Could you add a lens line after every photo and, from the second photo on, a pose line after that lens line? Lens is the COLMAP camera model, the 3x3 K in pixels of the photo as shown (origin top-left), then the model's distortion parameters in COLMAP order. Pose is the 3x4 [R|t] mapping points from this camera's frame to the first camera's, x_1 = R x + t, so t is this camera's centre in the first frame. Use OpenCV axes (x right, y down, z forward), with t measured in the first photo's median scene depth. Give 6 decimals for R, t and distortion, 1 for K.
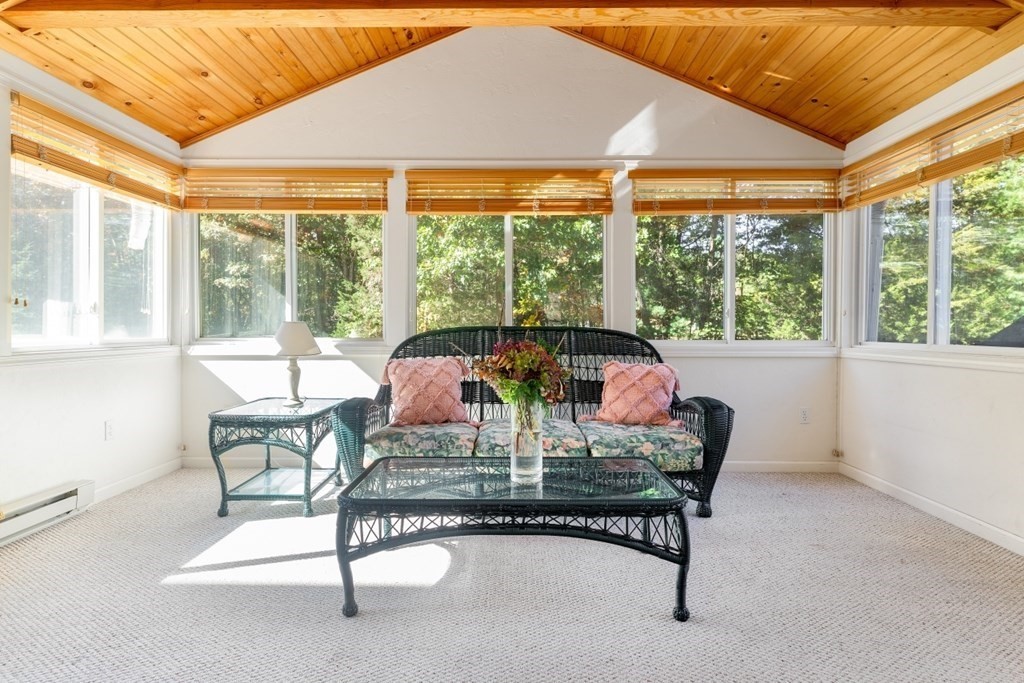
lens RADIAL K [[538.8, 0, 510.0], [0, 538.8, 333.8], [0, 0, 1]] dist [-0.000861, 0.003561]
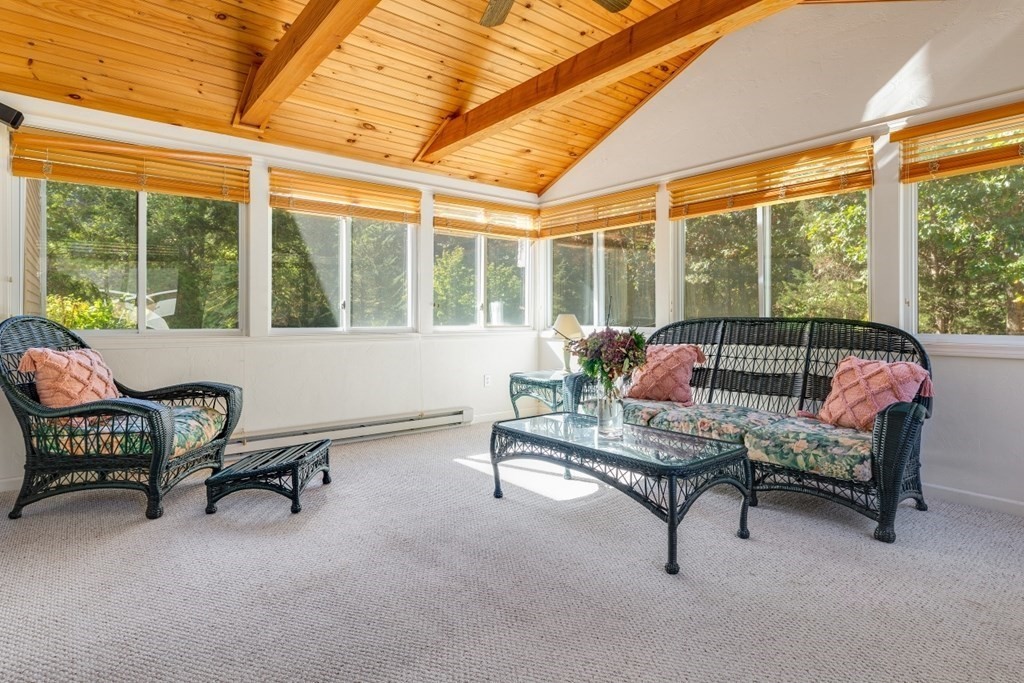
lens RADIAL K [[538.8, 0, 512.1], [0, 538.8, 325.7], [0, 0, 1]] dist [-0.000861, 0.003561]
pose [[0.638290, 0.010820, -0.769720, 0.503000], [-0.010051, 0.999933, 0.005721, 0.000496], [0.769730, 0.004084, 0.638356, 0.002367]]
